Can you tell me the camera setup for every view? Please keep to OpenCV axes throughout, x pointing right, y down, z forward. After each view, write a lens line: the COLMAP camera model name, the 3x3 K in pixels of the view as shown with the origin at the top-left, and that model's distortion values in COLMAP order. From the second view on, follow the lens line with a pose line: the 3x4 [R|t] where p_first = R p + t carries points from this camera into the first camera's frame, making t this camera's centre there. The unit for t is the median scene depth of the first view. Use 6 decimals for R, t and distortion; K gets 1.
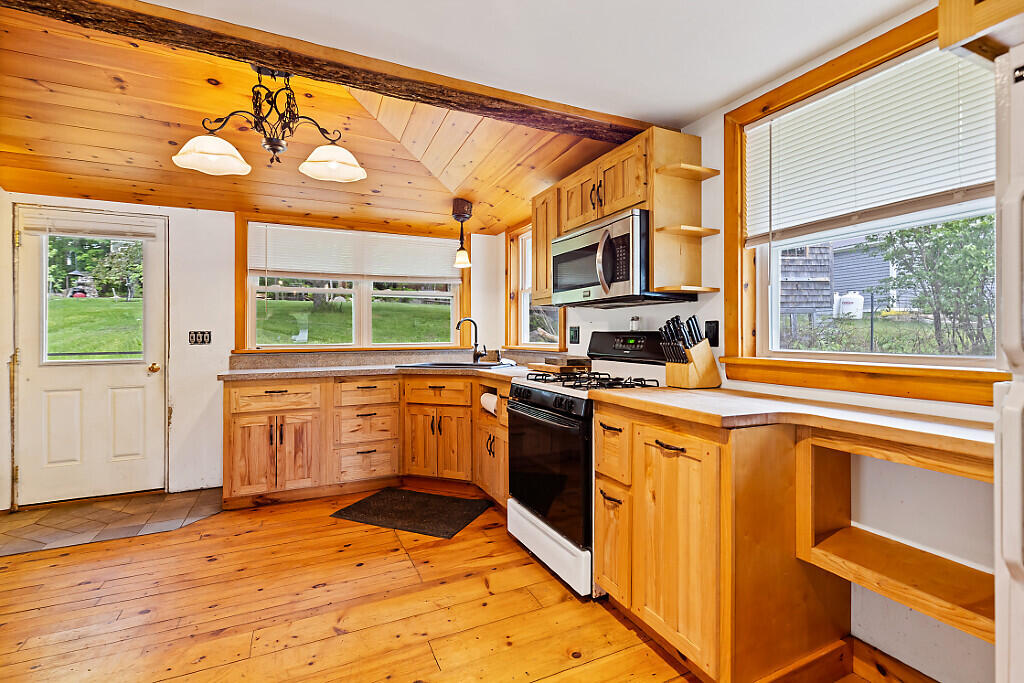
lens RADIAL K [[468.9, 0, 514.3], [0, 468.9, 331.4], [0, 0, 1]] dist [0.009975, -0.000465]
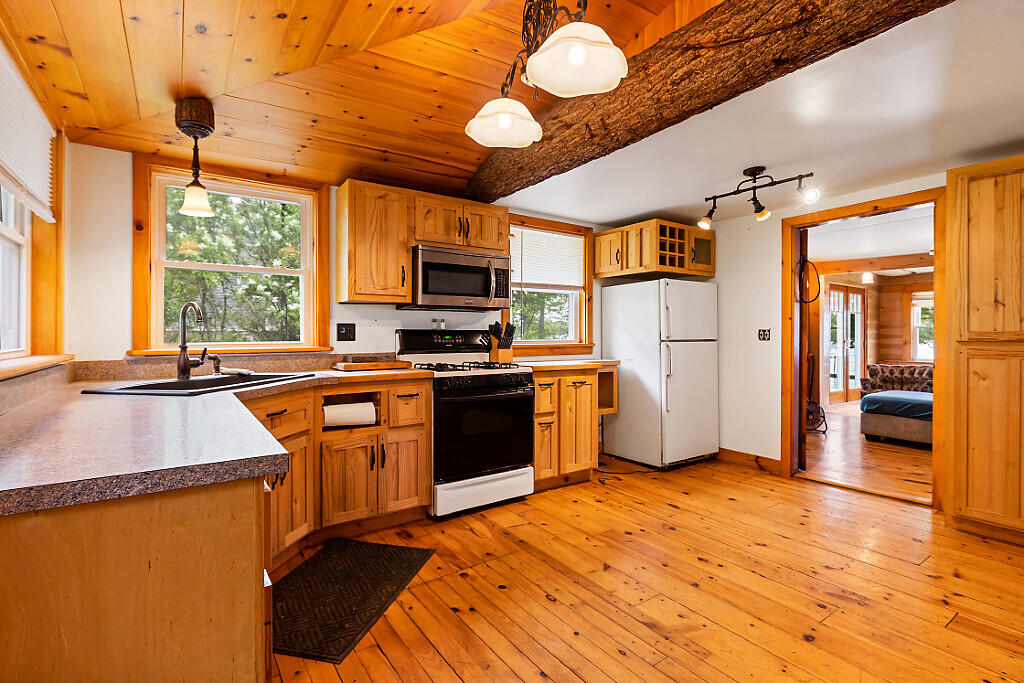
lens RADIAL K [[468.9, 0, 511.9], [0, 468.9, 336.0], [0, 0, 1]] dist [0.009975, -0.000465]
pose [[-0.168470, -0.001669, 0.985705, -1.120752], [-0.006312, 0.999980, 0.000614, 0.015461], [-0.985687, -0.006118, -0.168477, 1.048199]]
